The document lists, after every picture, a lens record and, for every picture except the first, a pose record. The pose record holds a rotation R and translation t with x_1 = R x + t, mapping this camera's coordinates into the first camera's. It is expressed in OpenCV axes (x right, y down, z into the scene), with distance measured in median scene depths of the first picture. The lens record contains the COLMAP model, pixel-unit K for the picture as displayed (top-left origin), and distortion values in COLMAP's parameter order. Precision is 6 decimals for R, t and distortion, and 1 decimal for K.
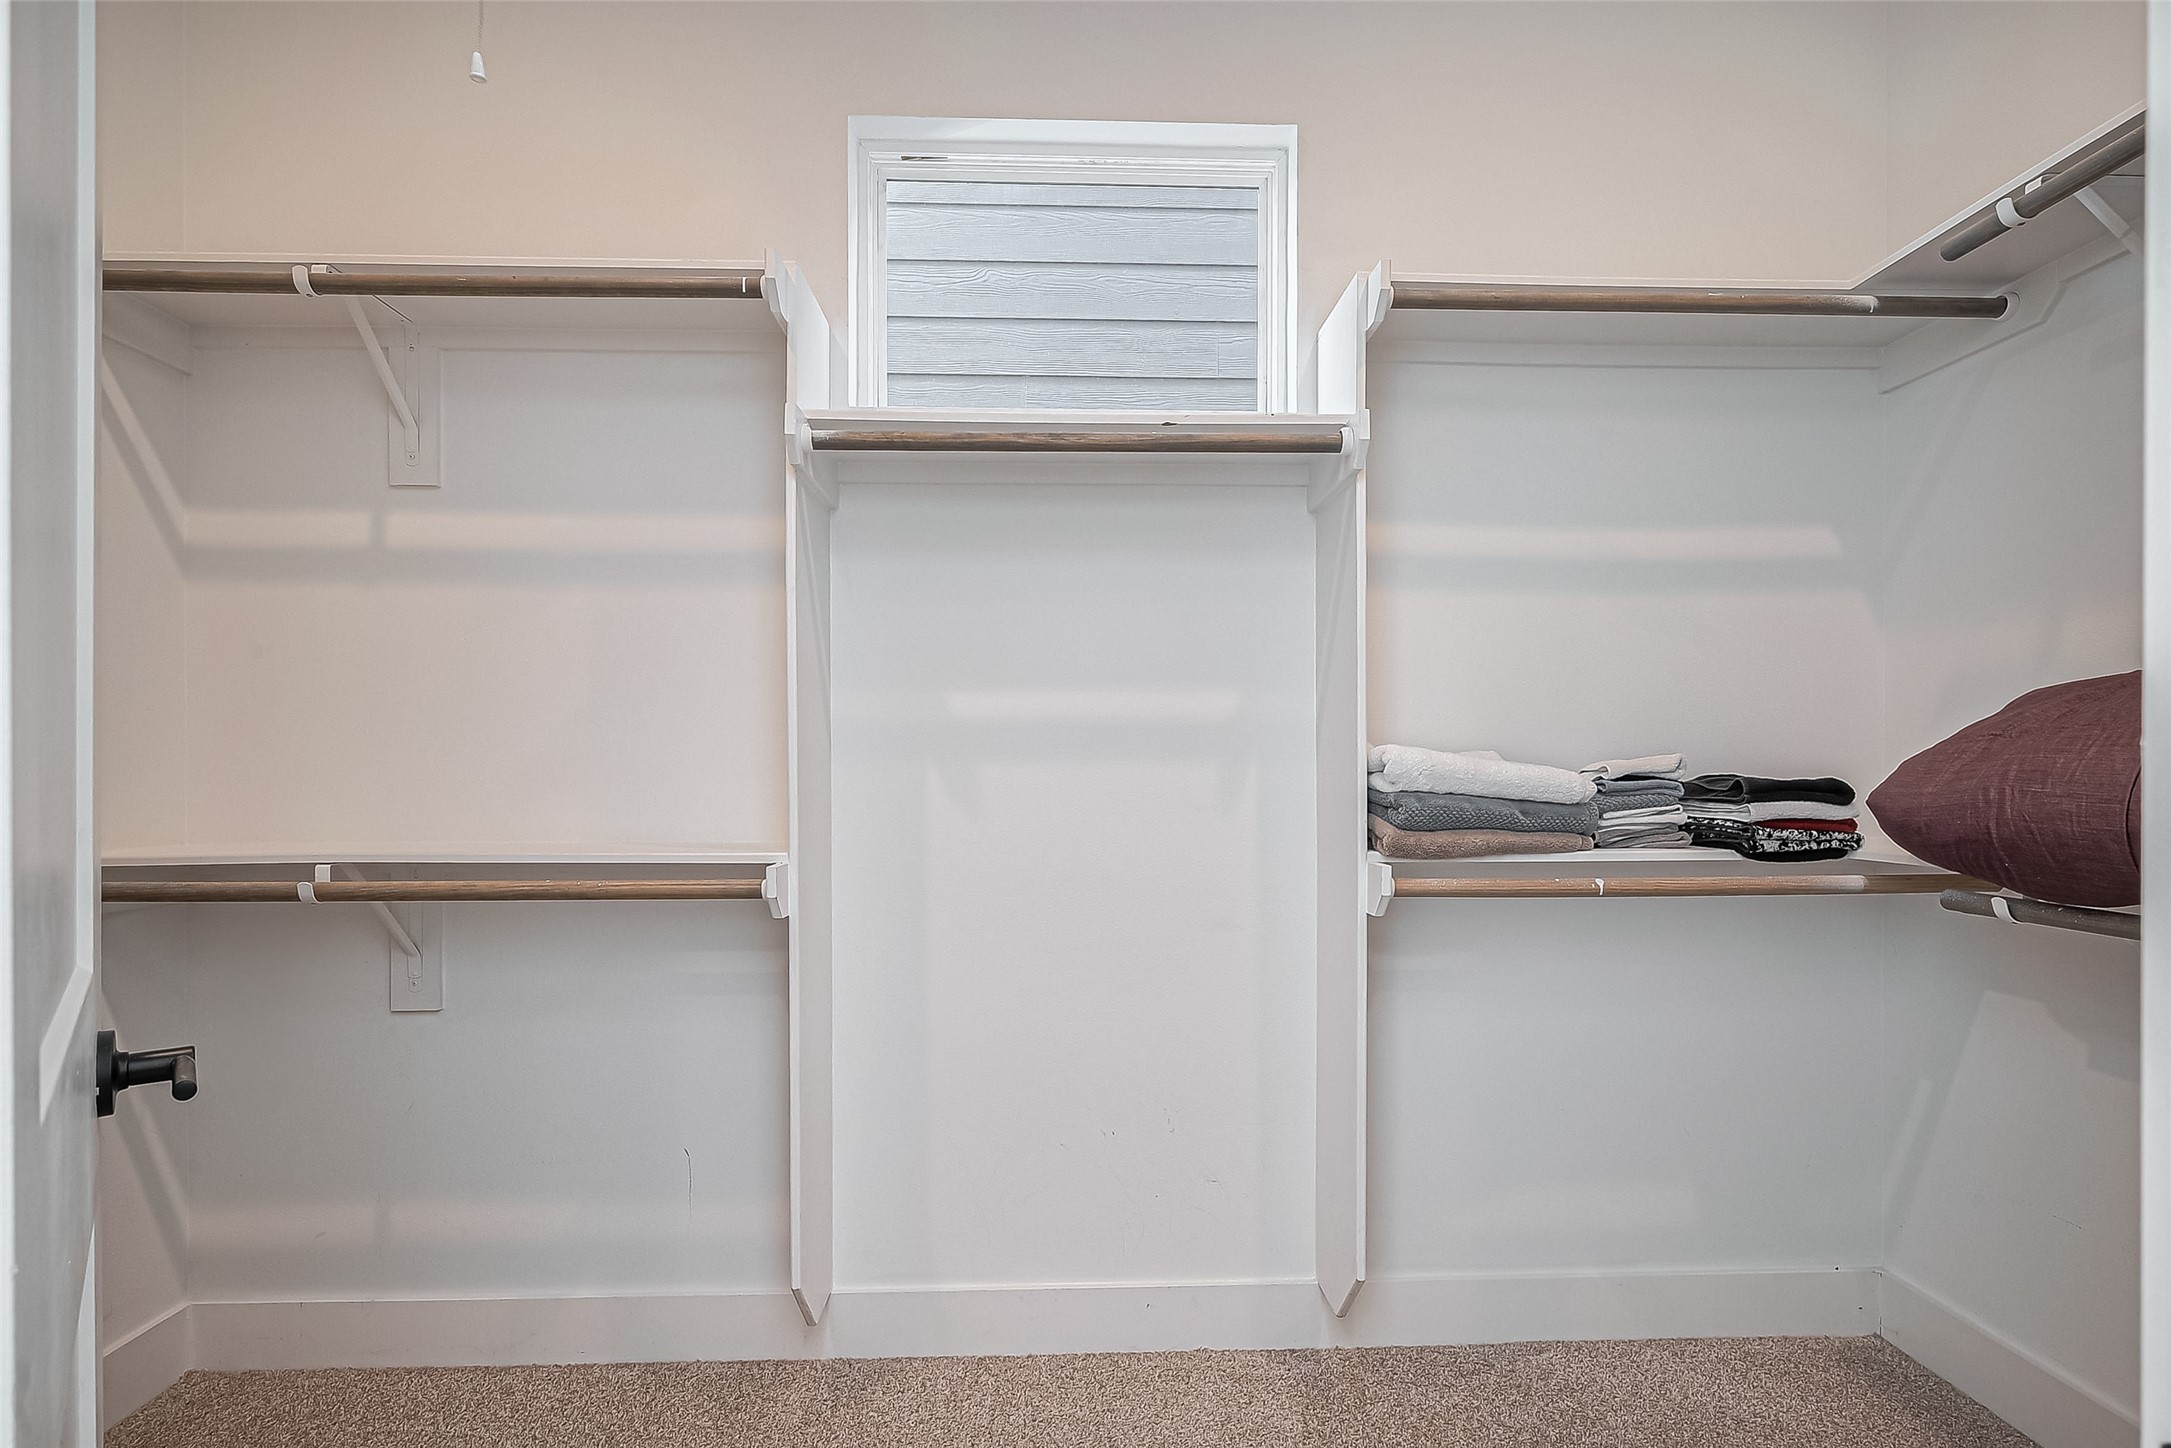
lens RADIAL K [[1131.0, 0, 1095.2], [0, 1131.0, 800.5], [0, 0, 1]] dist [0.004403, -0.000193]
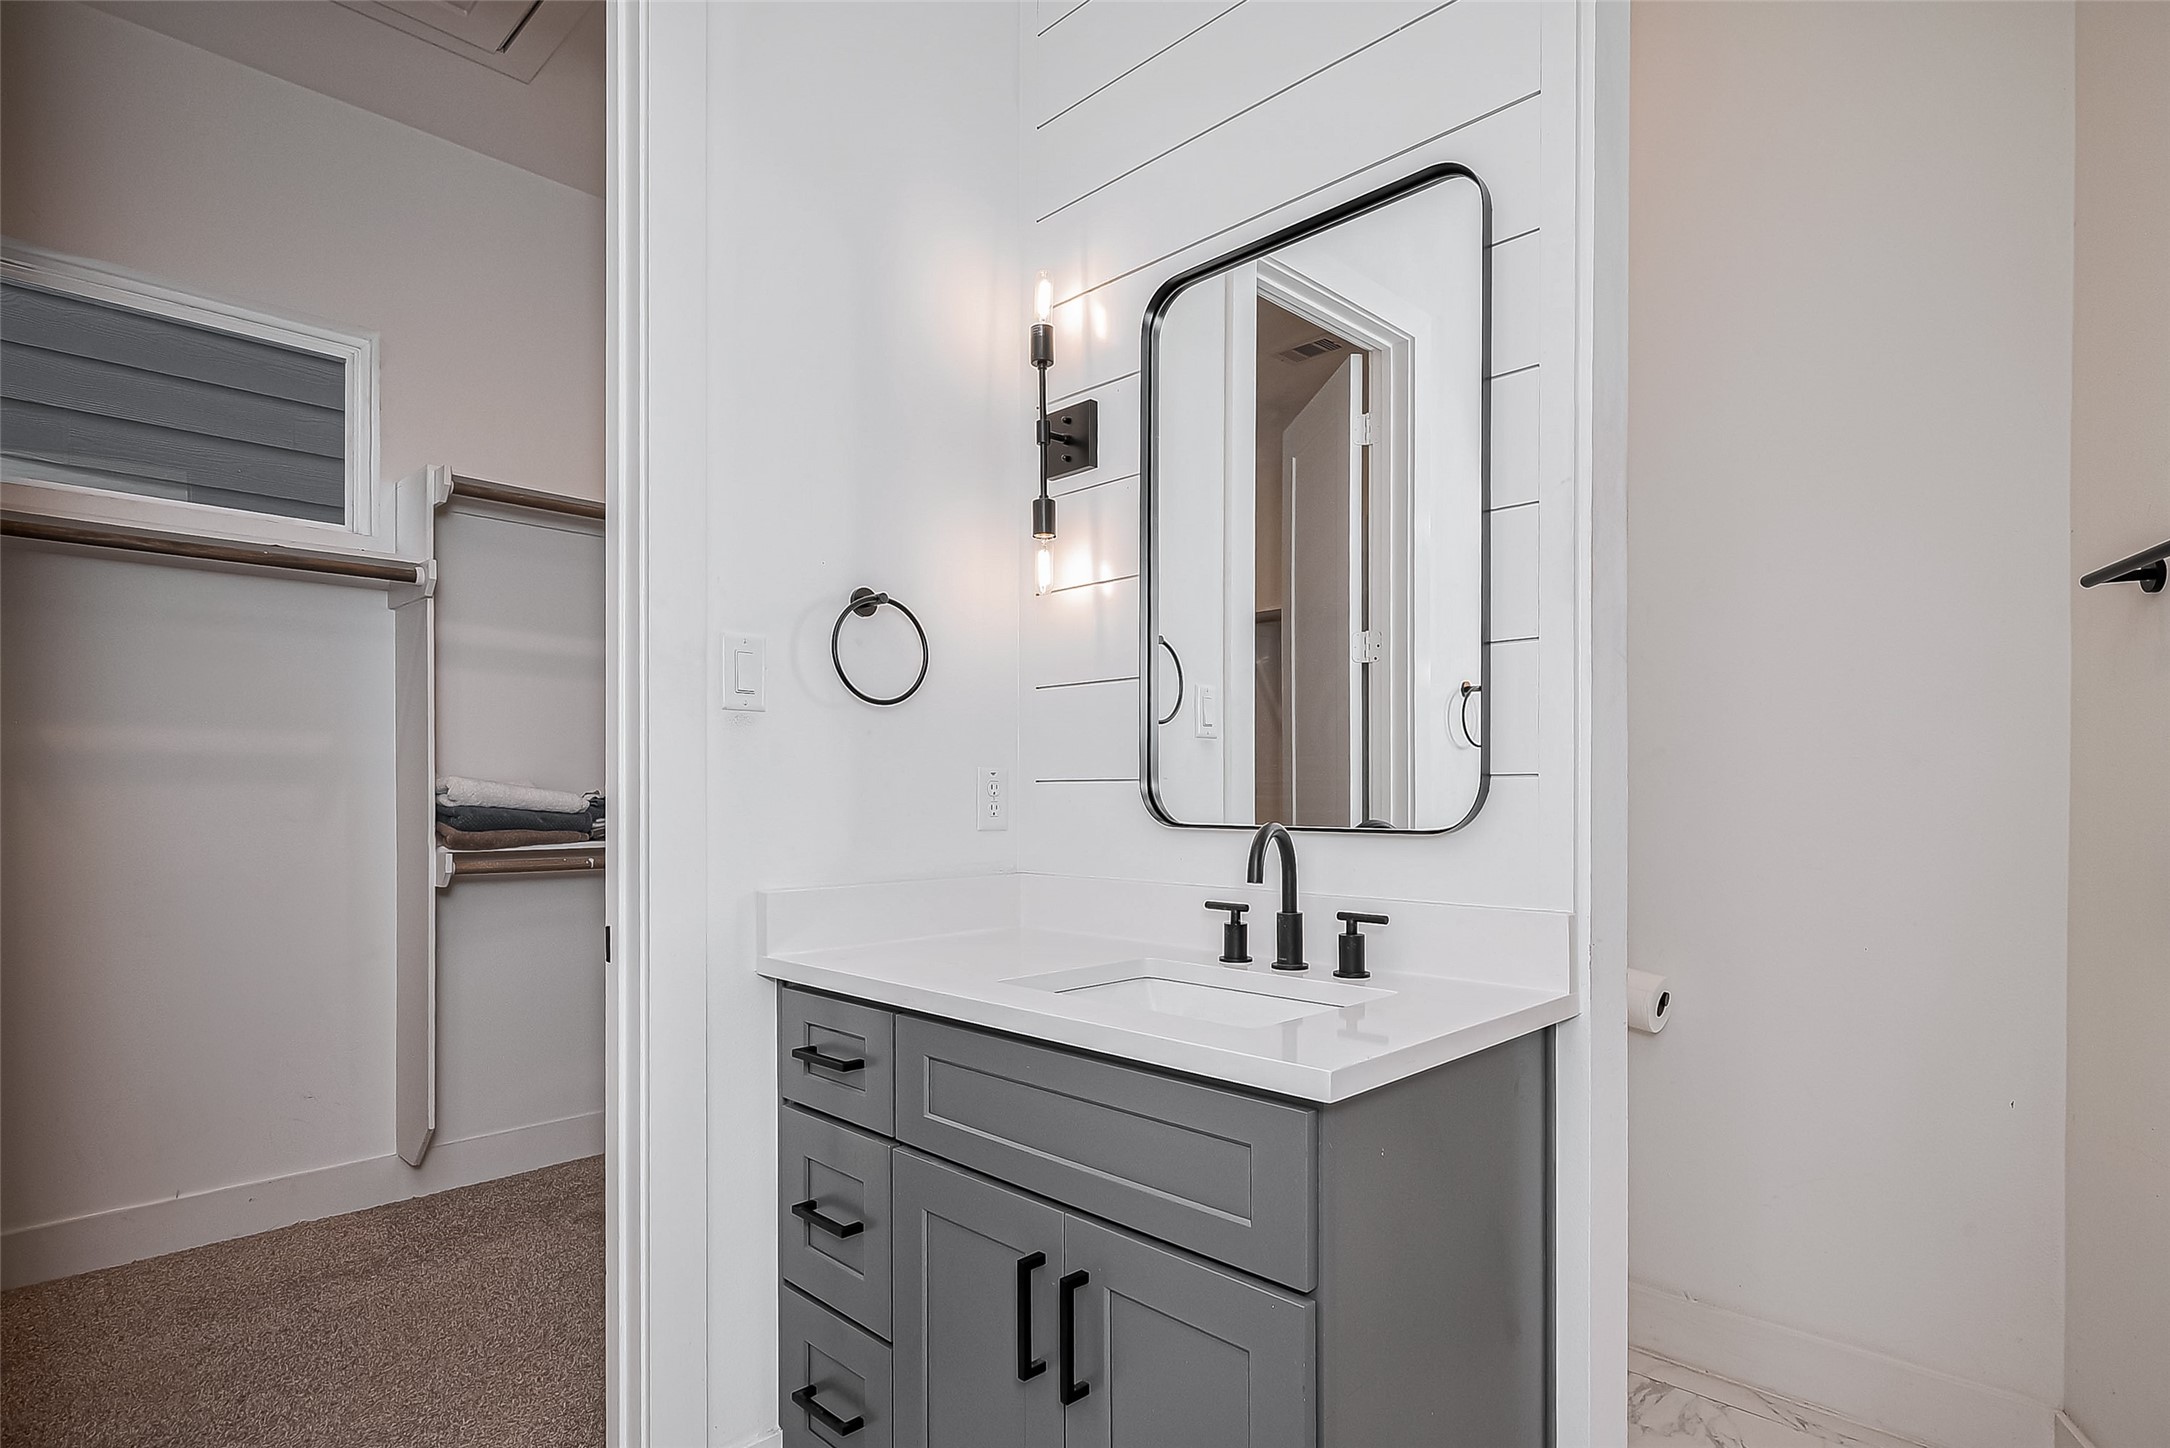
lens RADIAL K [[1130.5, 0, 1094.7], [0, 1130.5, 800.5], [0, 0, 1]] dist [0.004403, -0.000193]
pose [[0.723969, -0.000489, 0.689833, -0.167533], [0.012728, 0.999839, -0.012649, 0.014629], [-0.689715, 0.017938, 0.723858, -0.710341]]
